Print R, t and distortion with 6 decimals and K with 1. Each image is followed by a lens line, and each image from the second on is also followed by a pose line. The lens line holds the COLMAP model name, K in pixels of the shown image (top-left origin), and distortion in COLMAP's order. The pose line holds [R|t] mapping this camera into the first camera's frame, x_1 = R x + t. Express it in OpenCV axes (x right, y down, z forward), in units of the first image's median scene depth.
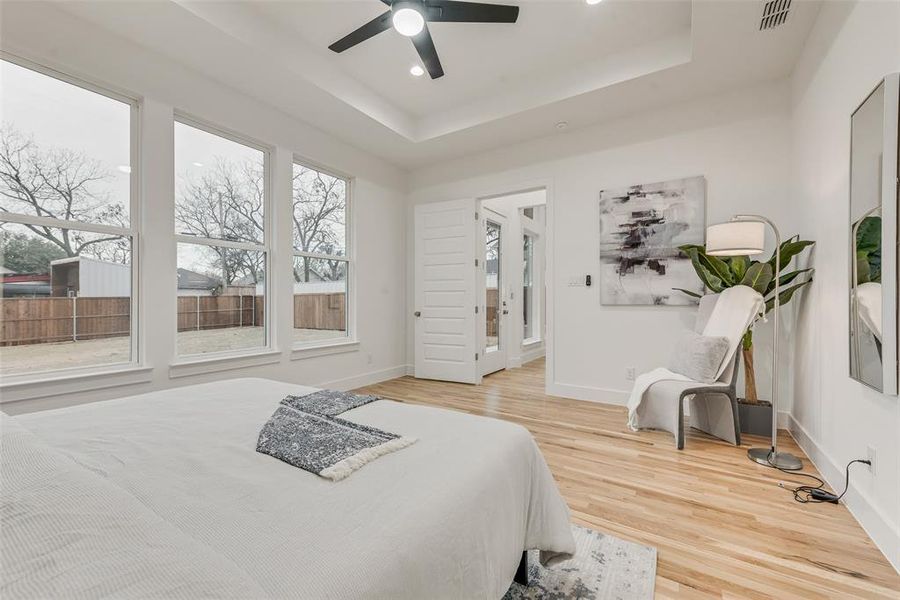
lens RADIAL K [[353.8, 0, 450.0], [0, 353.8, 300.0], [0, 0, 1]] dist [0.004449, -0.000013]
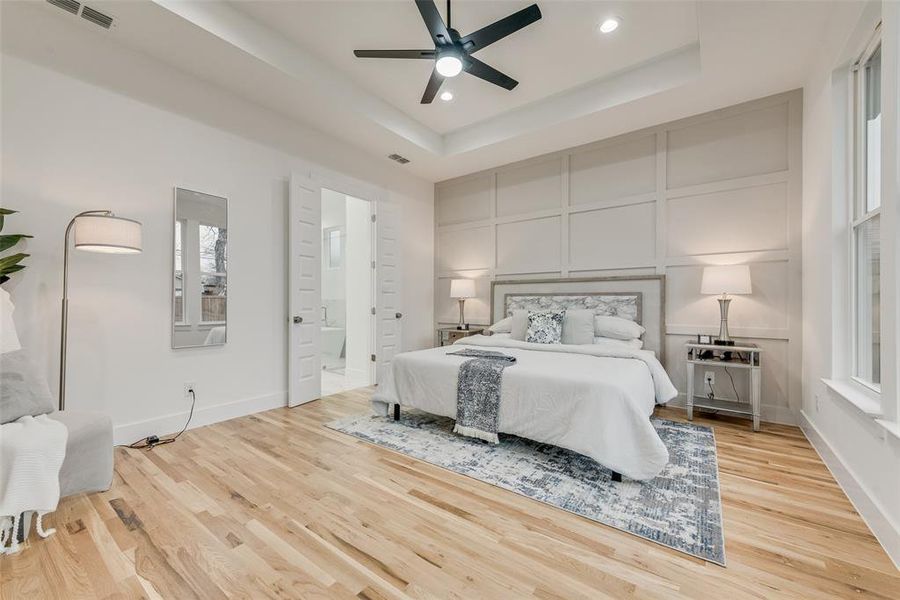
lens RADIAL K [[353.8, 0, 450.0], [0, 353.8, 300.0], [0, 0, 1]] dist [0.004449, -0.000013]
pose [[-0.997186, -0.002187, 0.074940, -0.193322], [-0.002635, 0.999979, -0.005878, -0.000894], [-0.074926, -0.006059, -0.997171, 1.933846]]
